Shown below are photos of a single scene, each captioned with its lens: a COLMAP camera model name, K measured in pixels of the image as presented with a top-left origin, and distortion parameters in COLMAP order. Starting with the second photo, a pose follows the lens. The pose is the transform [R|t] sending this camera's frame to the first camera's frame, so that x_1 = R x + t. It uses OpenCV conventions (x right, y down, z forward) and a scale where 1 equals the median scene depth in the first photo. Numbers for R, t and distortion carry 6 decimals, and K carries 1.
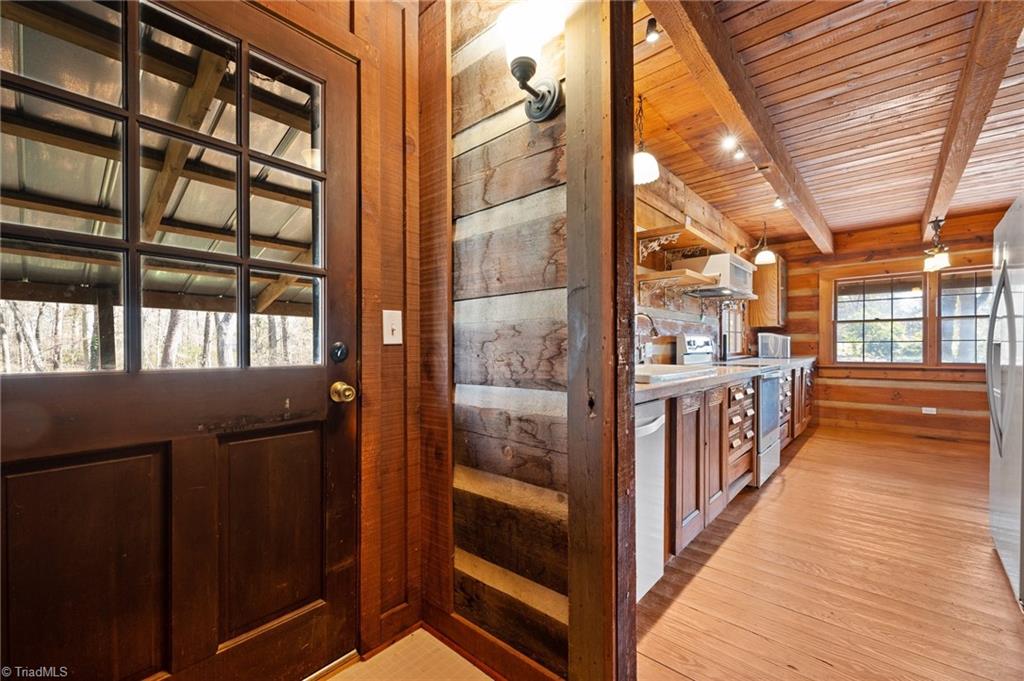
lens RADIAL K [[418.3, 0, 513.6], [0, 418.3, 348.2], [0, 0, 1]] dist [0.000992, -0.000034]
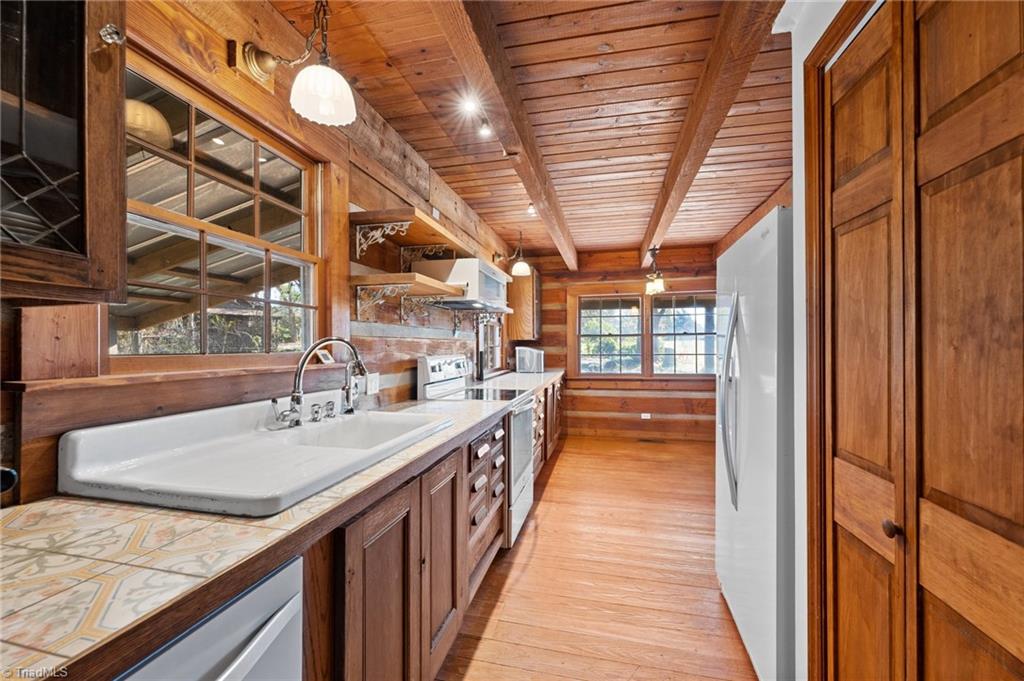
lens RADIAL K [[418.3, 0, 510.8], [0, 418.3, 343.0], [0, 0, 1]] dist [0.000992, -0.000034]
pose [[0.876723, 0.003580, 0.480983, 0.163315], [0.002914, 0.999914, -0.012754, -0.047520], [-0.480988, 0.012583, 0.876637, 0.236739]]
